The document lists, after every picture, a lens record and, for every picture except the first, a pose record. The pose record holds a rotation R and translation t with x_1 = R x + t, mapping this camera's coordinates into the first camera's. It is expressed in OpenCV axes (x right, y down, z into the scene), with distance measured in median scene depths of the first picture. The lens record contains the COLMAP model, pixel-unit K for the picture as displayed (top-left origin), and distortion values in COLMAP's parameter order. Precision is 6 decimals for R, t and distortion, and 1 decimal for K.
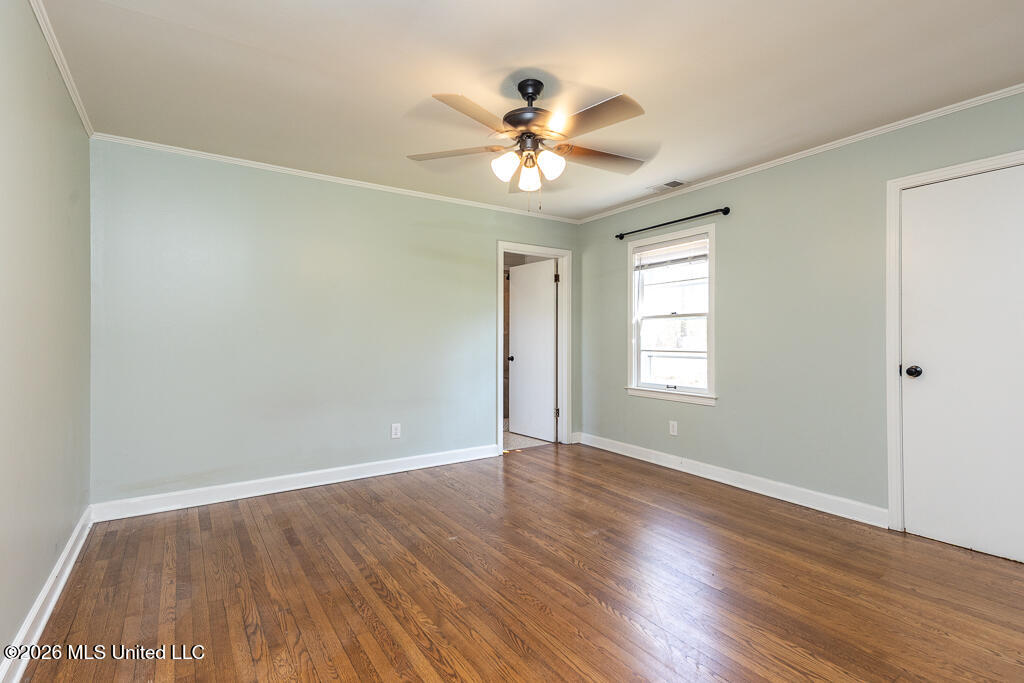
lens RADIAL K [[490.1, 0, 509.5], [0, 490.1, 337.8], [0, 0, 1]] dist [0.055364, -0.019299]
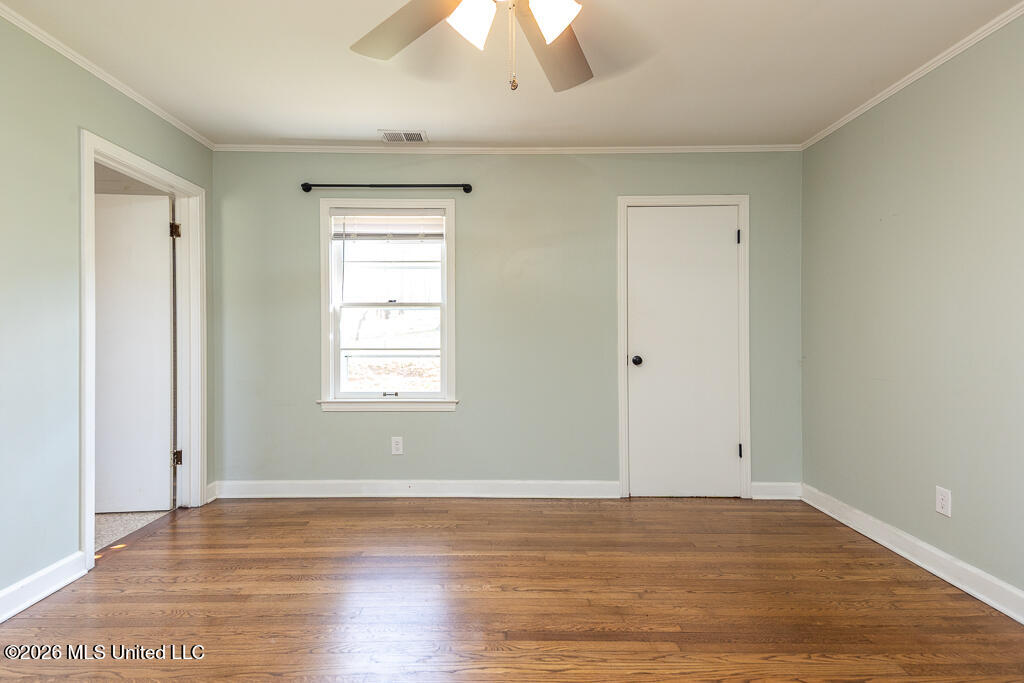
lens RADIAL K [[490.1, 0, 509.5], [0, 490.1, 337.8], [0, 0, 1]] dist [0.055364, -0.019299]
pose [[0.548777, -0.003463, 0.835962, -0.224831], [-0.002124, 0.999982, 0.005537, 0.004353], [-0.835966, -0.004814, 0.548760, 0.401335]]
